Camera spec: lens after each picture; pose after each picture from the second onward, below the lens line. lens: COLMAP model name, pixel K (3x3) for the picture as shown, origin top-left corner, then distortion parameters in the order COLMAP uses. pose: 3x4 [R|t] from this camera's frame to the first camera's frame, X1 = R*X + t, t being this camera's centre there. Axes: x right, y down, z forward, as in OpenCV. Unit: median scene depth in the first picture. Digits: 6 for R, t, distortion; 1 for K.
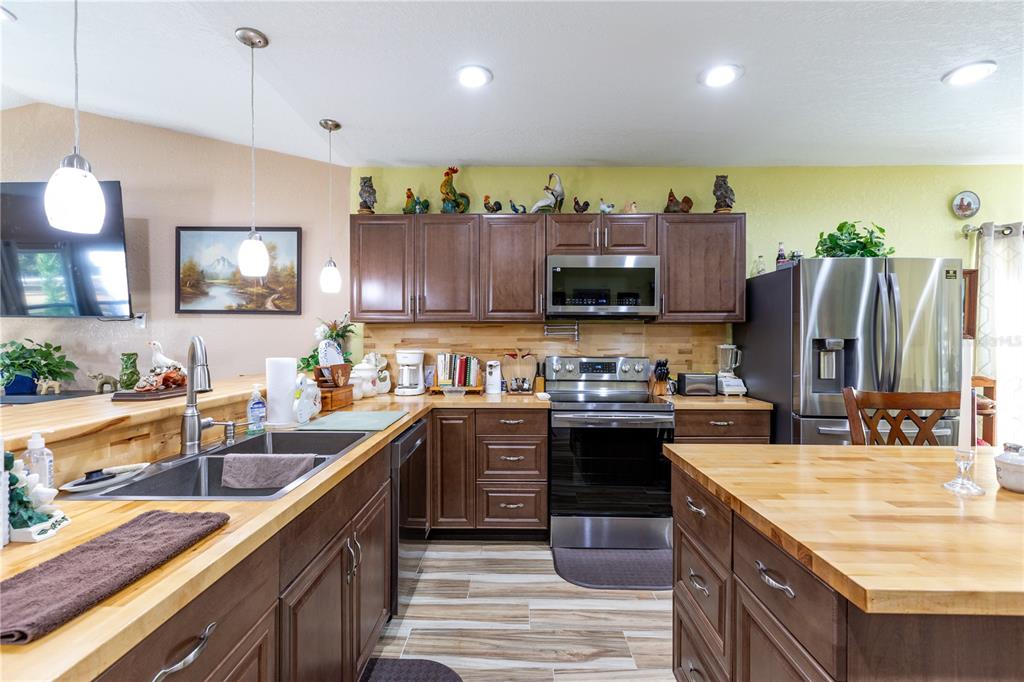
lens RADIAL K [[454.9, 0, 512.0], [0, 454.9, 341.0], [0, 0, 1]] dist [0.013753, -0.006740]
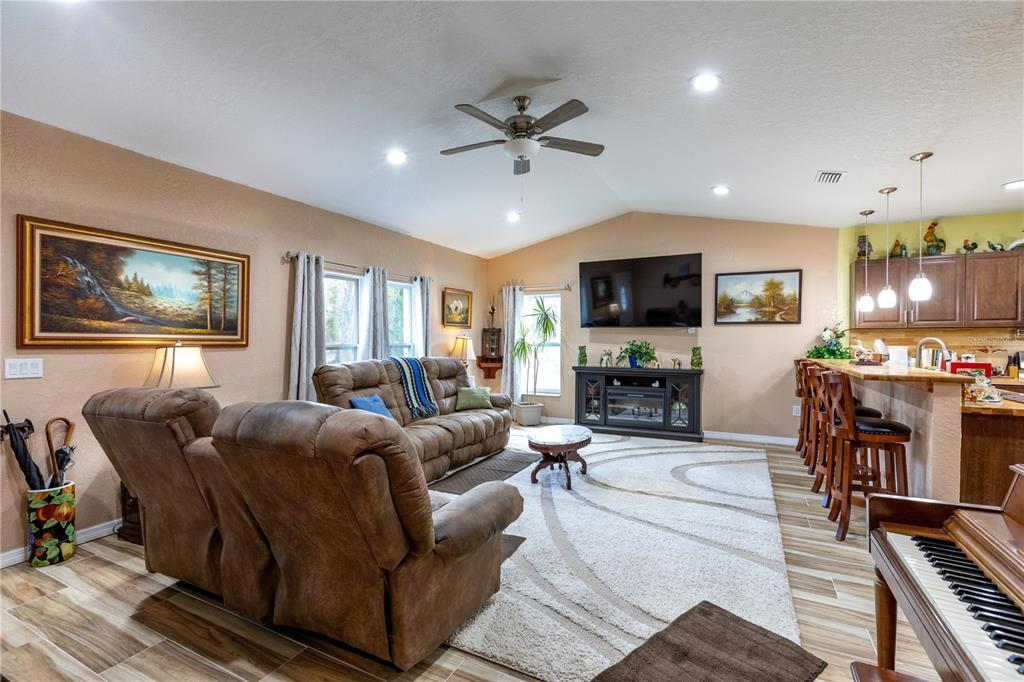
lens RADIAL K [[454.9, 0, 512.0], [0, 454.9, 341.0], [0, 0, 1]] dist [0.013753, -0.006740]
pose [[0.899324, 0.000653, -0.437282, -0.685329], [-0.000668, 1.000000, 0.000119, 0.003168], [0.437282, 0.000185, 0.899324, -0.897701]]
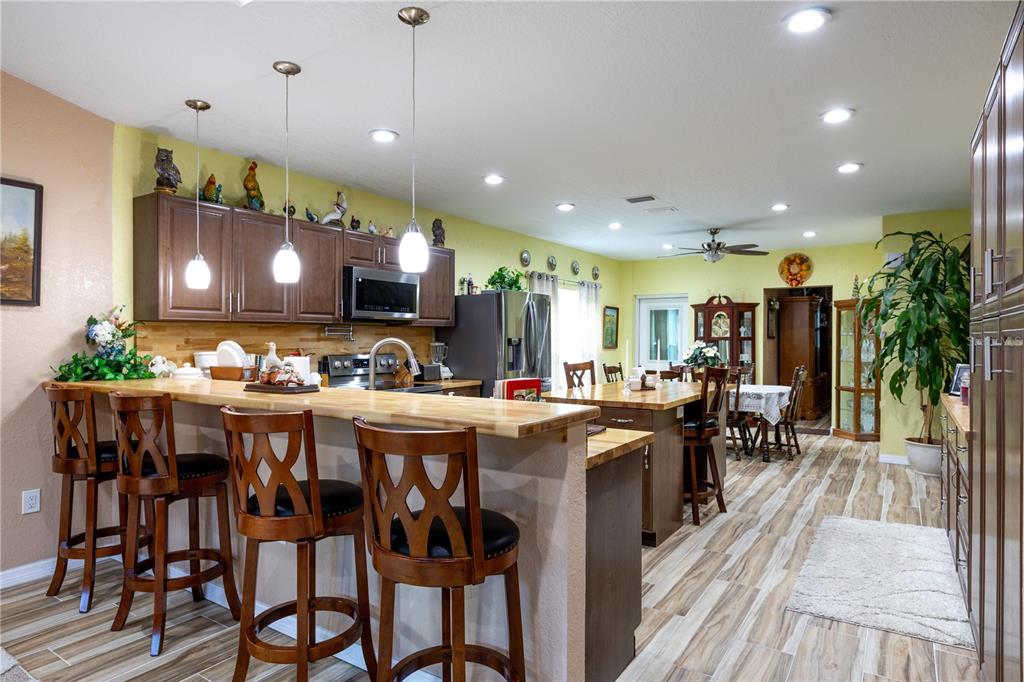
lens RADIAL K [[586.2, 0, 512.0], [0, 586.2, 341.0], [0, 0, 1]] dist [0.001398, -0.000358]
pose [[0.545174, -0.005403, 0.838306, -0.849137], [0.000727, 0.999982, 0.005972, -0.007269], [-0.838323, -0.002646, 0.545168, -0.136579]]
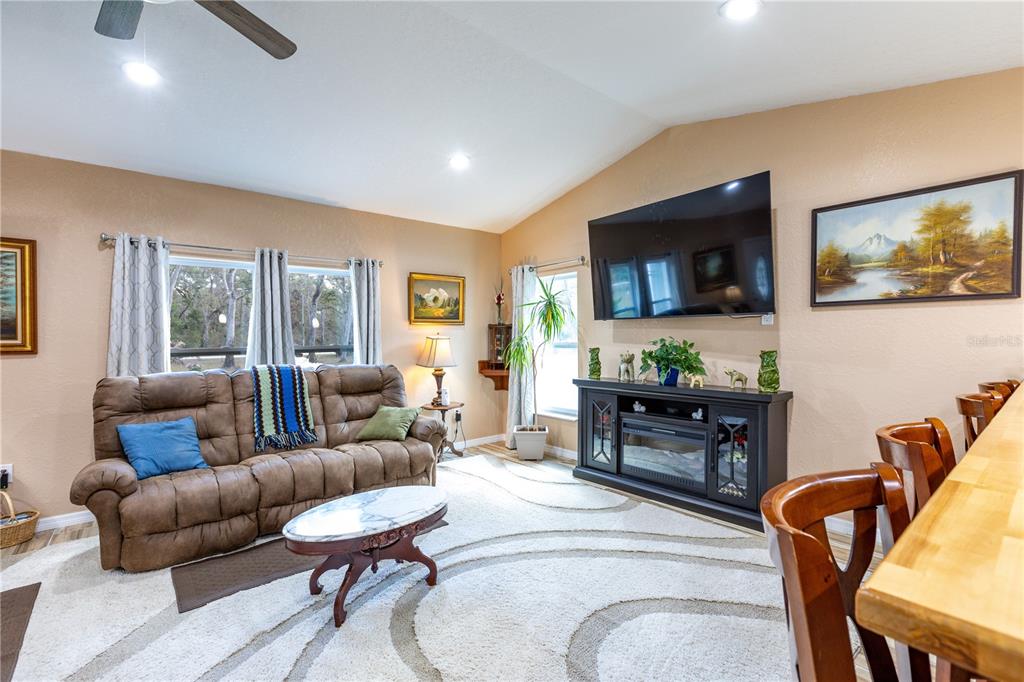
lens RADIAL K [[454.9, 0, 512.0], [0, 454.9, 341.0], [0, 0, 1]] dist [0.013753, -0.006740]
pose [[0.650901, -0.002467, -0.759158, -0.446228], [0.009078, 0.999949, 0.004534, -0.002456], [0.759108, -0.009843, 0.650890, -0.030703]]
